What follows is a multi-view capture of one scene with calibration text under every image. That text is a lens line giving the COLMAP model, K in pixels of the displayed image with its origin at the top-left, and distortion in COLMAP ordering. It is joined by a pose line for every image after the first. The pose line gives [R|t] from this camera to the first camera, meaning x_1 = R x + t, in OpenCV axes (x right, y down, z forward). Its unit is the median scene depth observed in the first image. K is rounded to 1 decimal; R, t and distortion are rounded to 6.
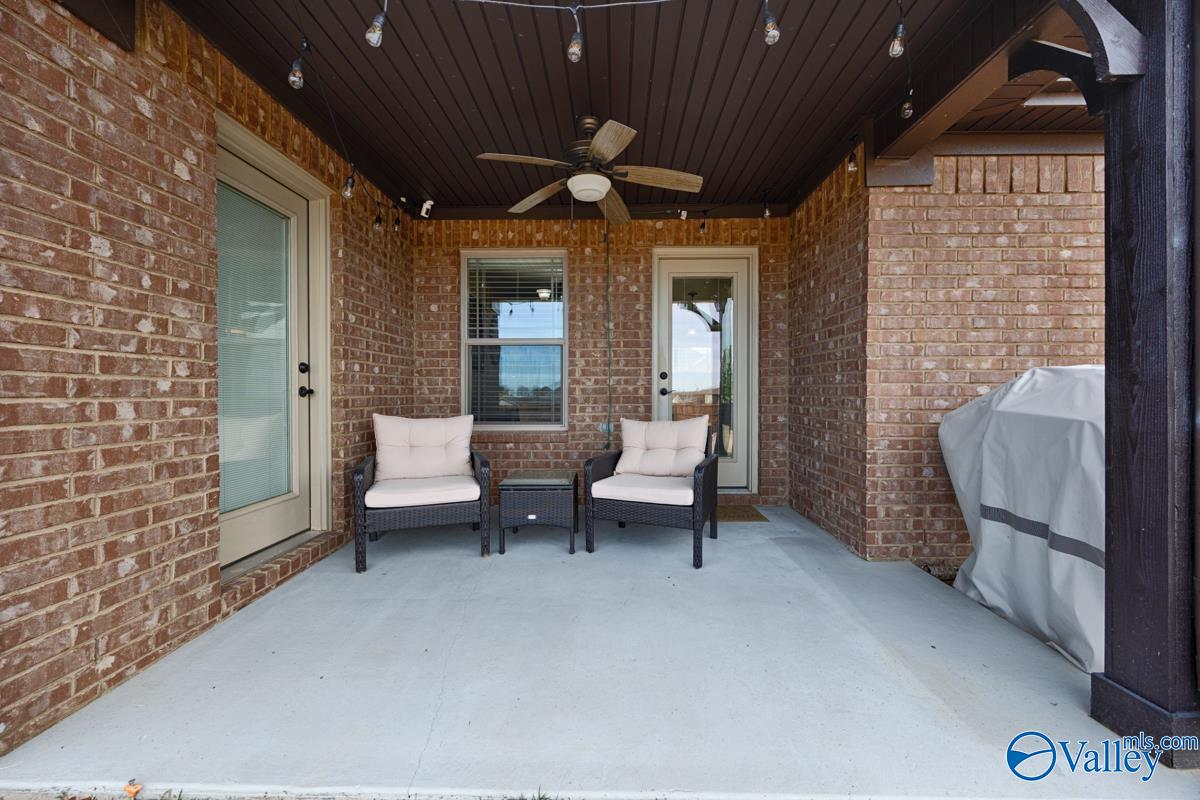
lens RADIAL K [[469.8, 0, 604.5], [0, 469.8, 396.0], [0, 0, 1]] dist [0.000897, -0.000016]
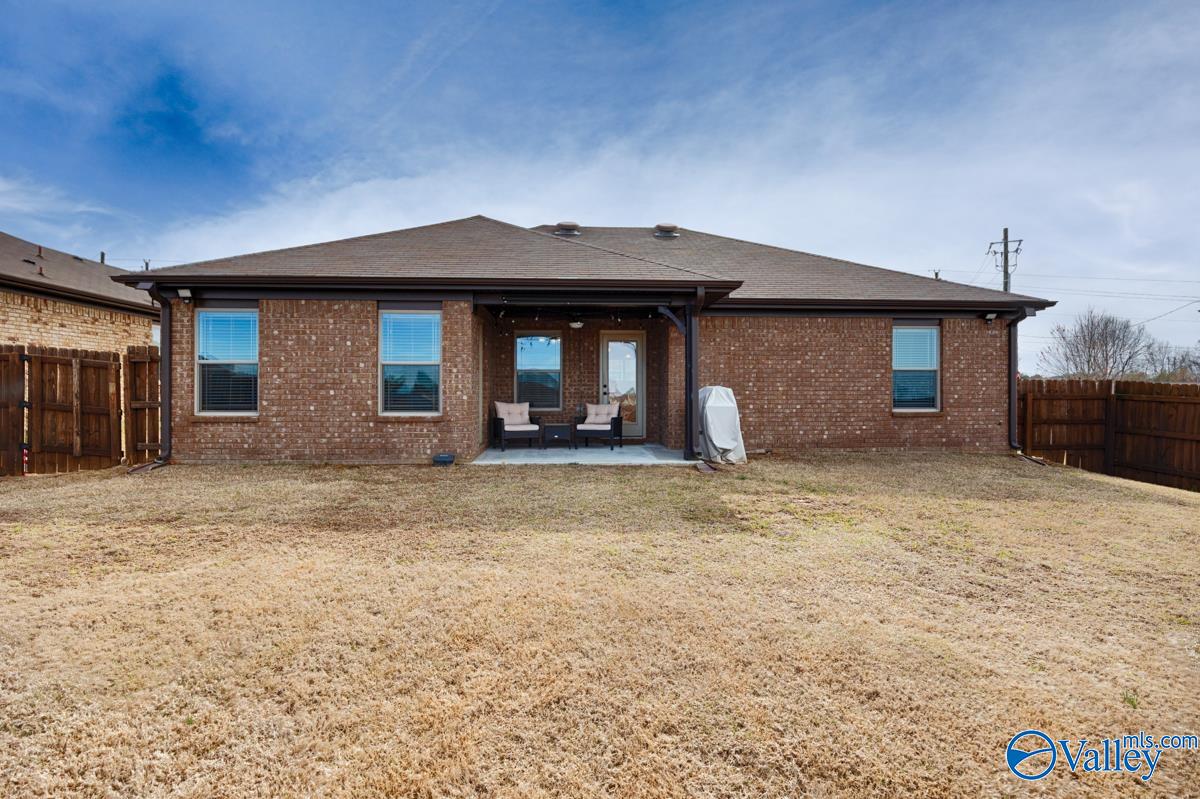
lens RADIAL K [[623.6, 0, 601.6], [0, 623.6, 395.8], [0, 0, 1]] dist [-0.000159, 0.000011]
pose [[0.997155, -0.001581, 0.075358, -0.119609], [0.001791, 0.999995, -0.002718, 0.011356], [-0.075353, 0.002845, 0.997153, -2.054464]]
